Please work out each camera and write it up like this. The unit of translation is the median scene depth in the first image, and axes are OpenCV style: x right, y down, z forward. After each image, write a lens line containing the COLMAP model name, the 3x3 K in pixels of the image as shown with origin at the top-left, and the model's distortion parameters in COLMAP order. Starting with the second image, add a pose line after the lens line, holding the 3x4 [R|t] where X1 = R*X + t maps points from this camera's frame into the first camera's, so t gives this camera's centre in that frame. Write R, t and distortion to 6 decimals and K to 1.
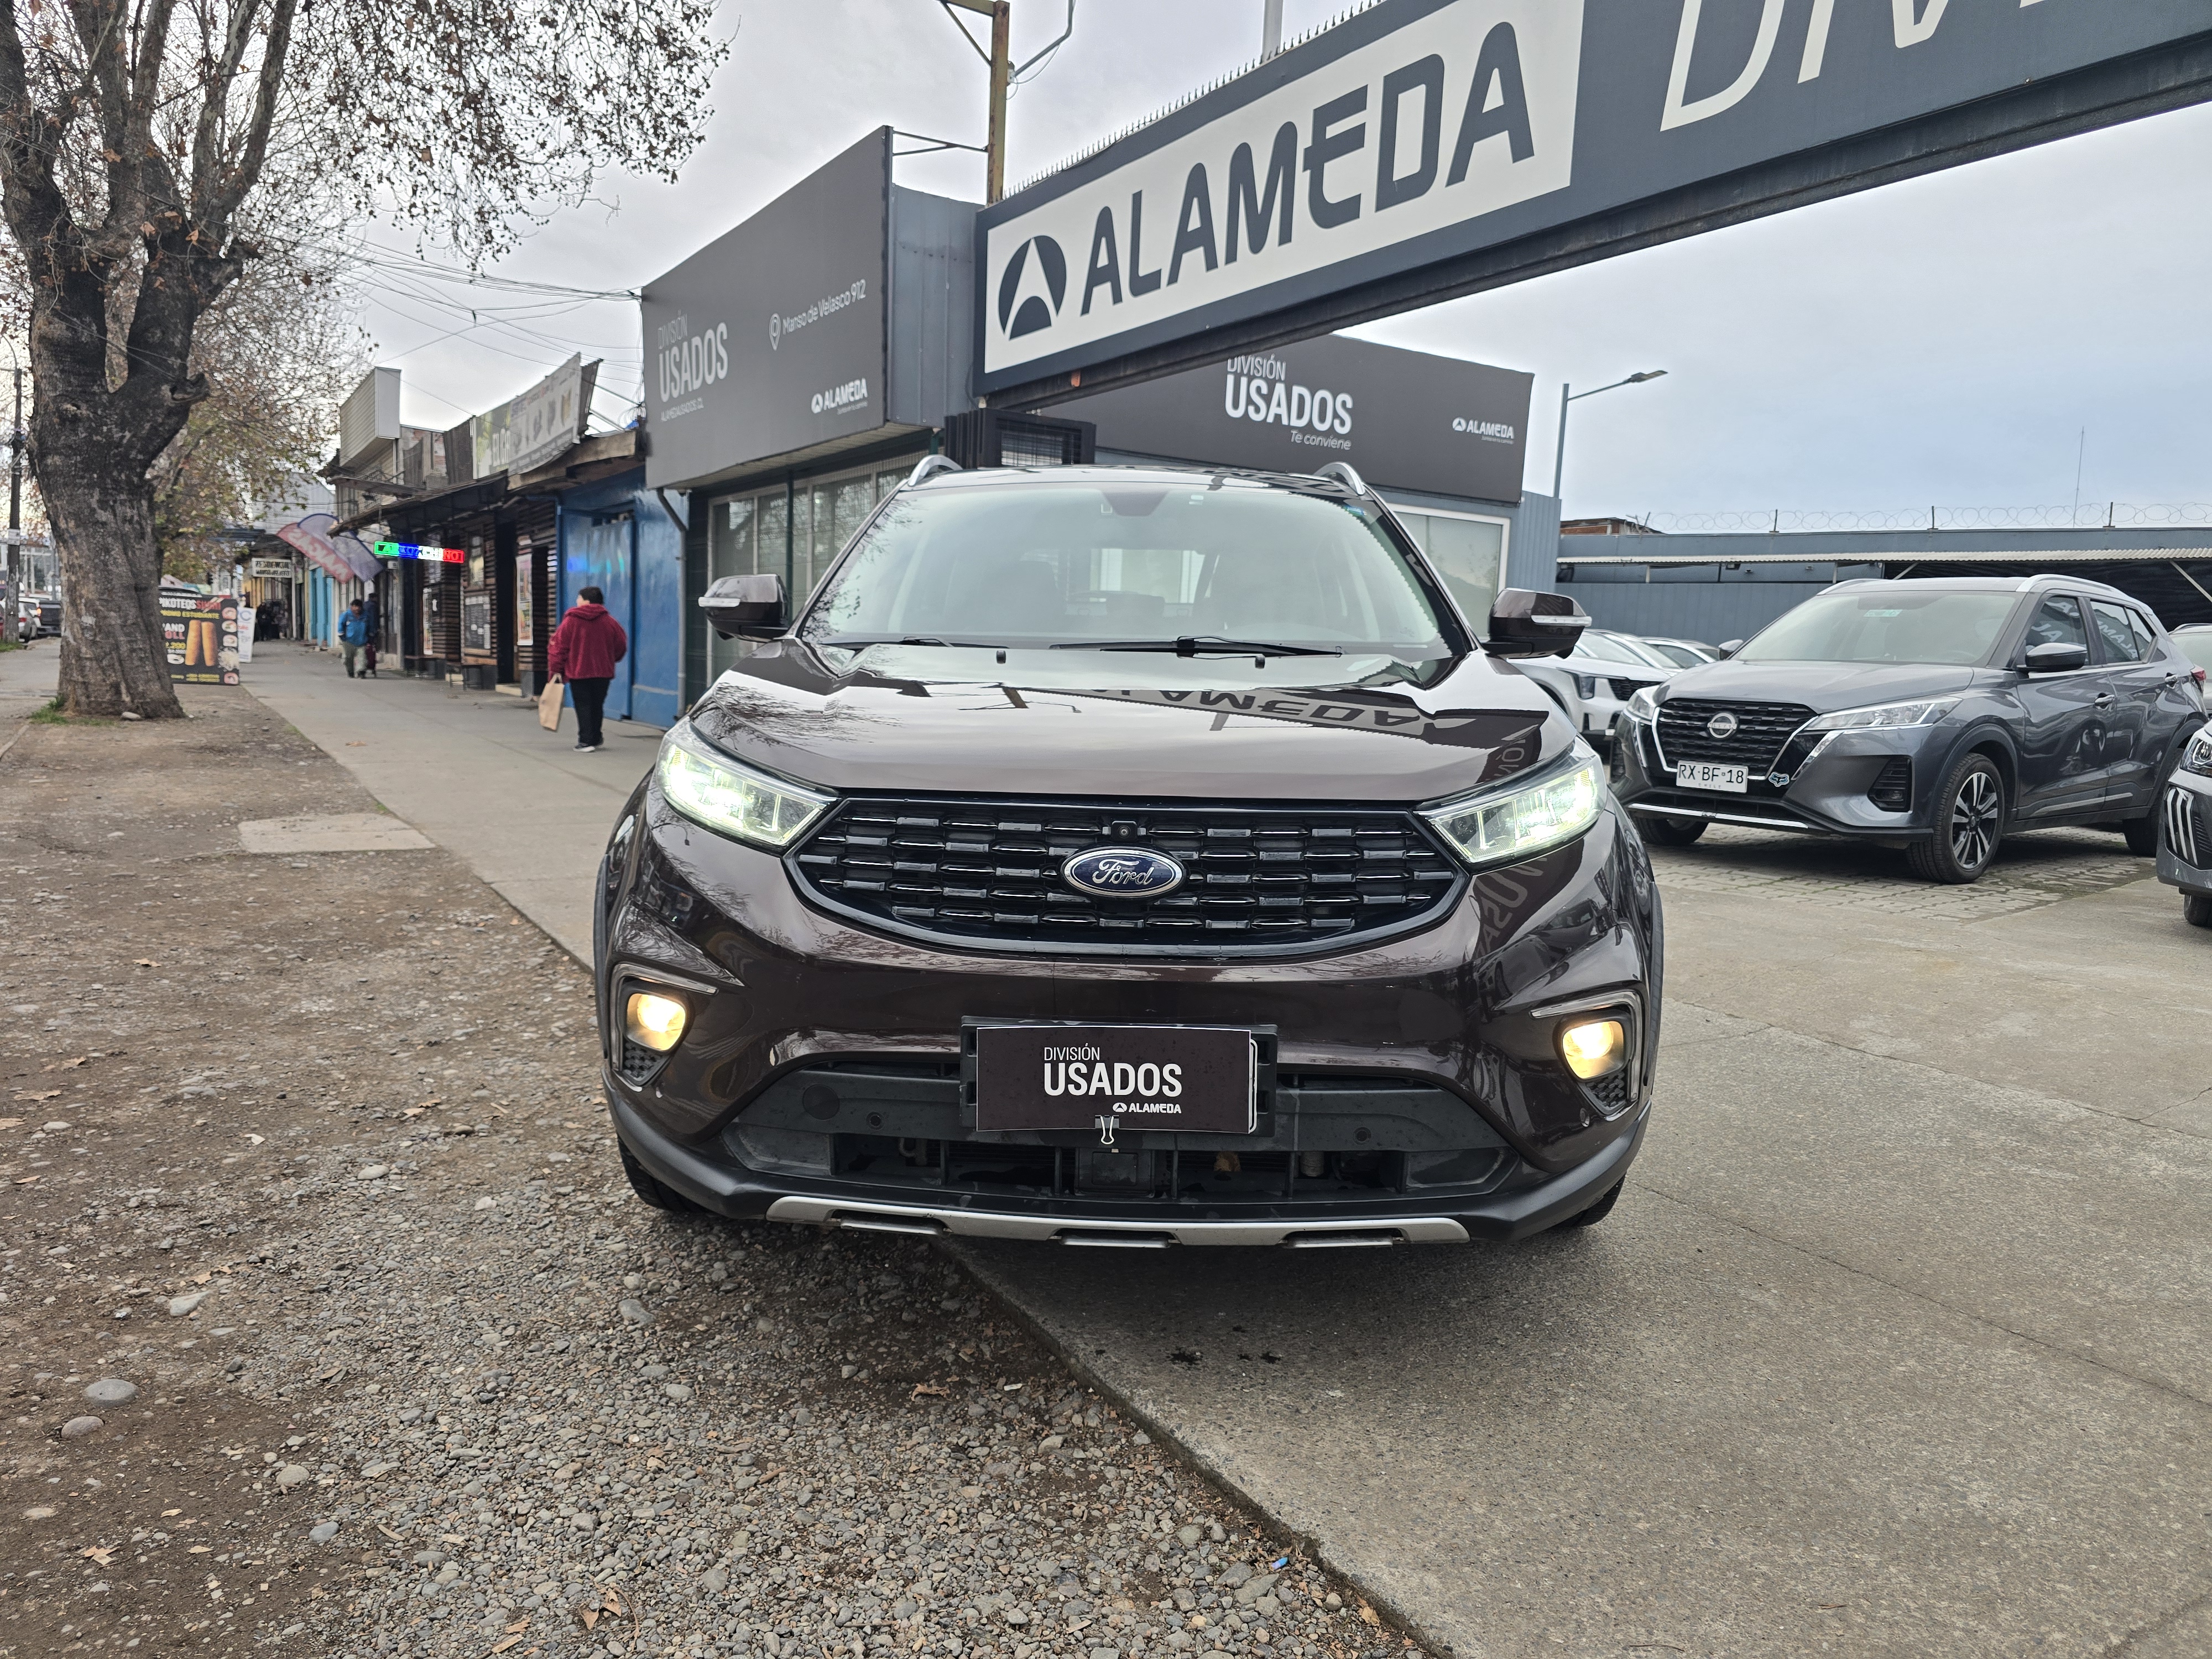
lens RADIAL K [[1503.9, 0, 1078.6], [0, 1503.9, 828.0], [0, 0, 1]] dist [0.053643, -0.049697]
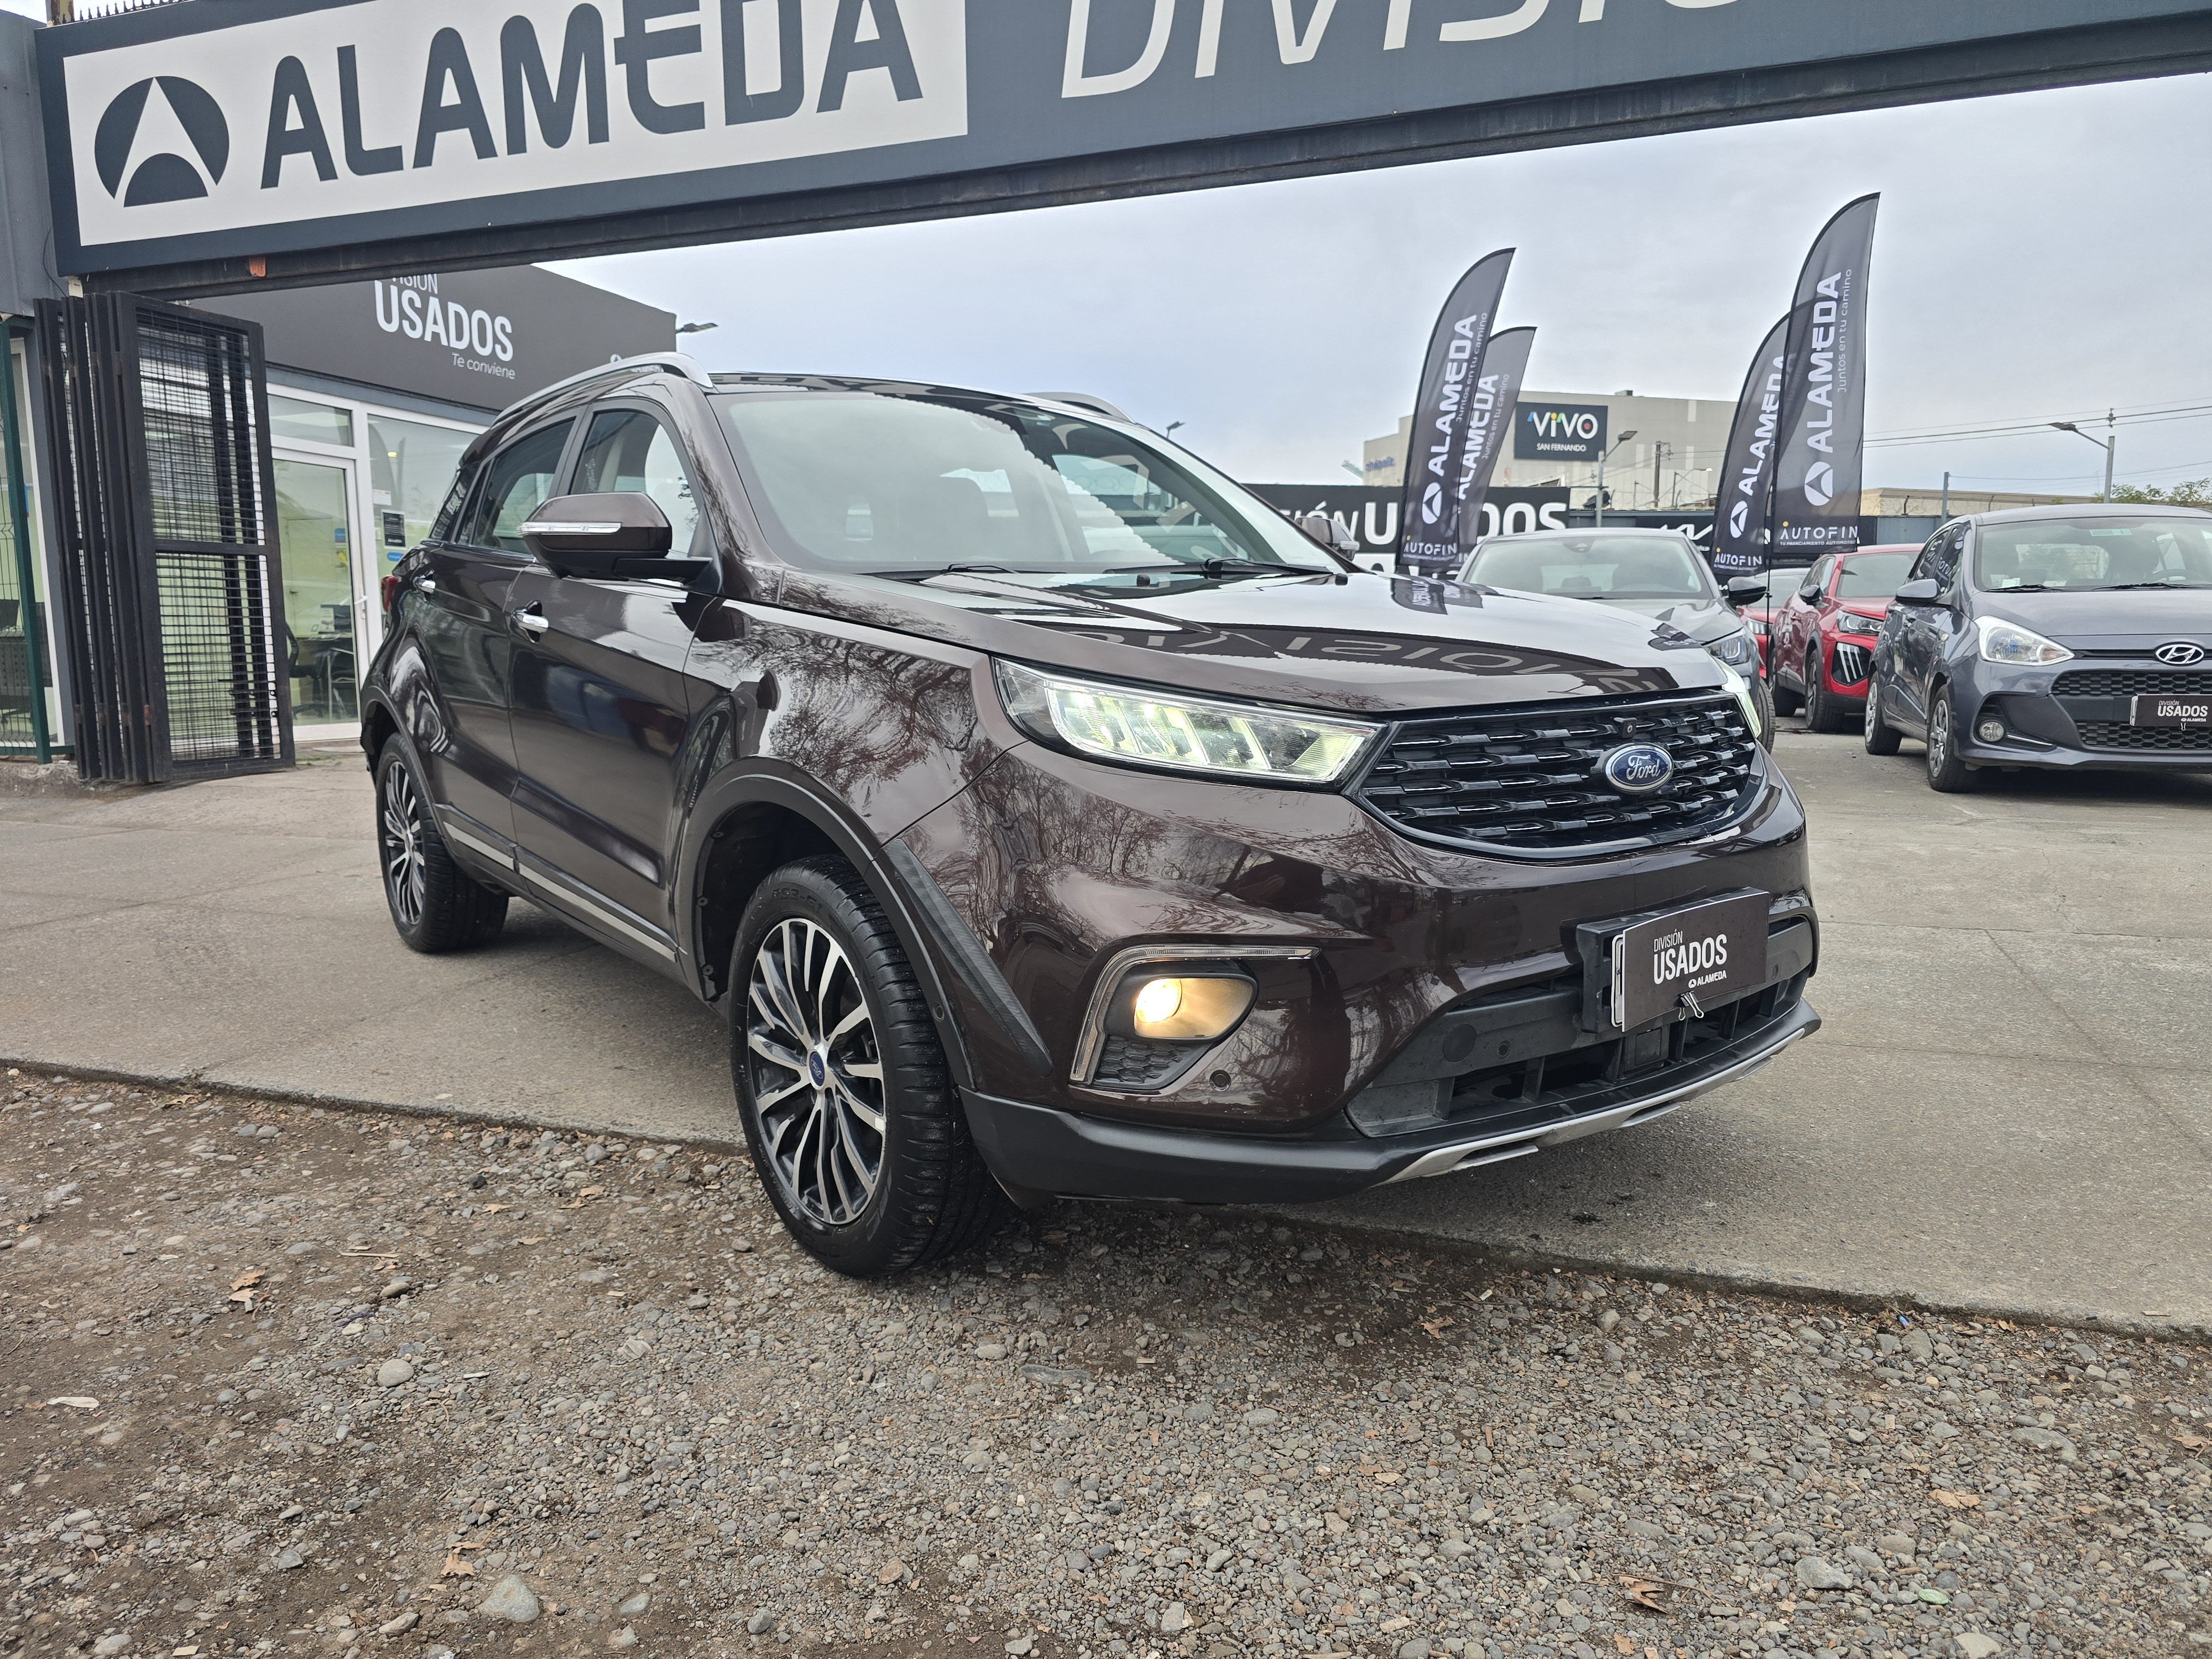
lens RADIAL K [[1503.9, 0, 1108.2], [0, 1503.9, 844.3], [0, 0, 1]] dist [0.053643, -0.049697]
pose [[0.771859, -0.130158, 0.622329, -0.274037], [0.105196, 0.991474, 0.076891, -0.011211], [-0.627031, 0.006117, 0.778970, 0.121681]]
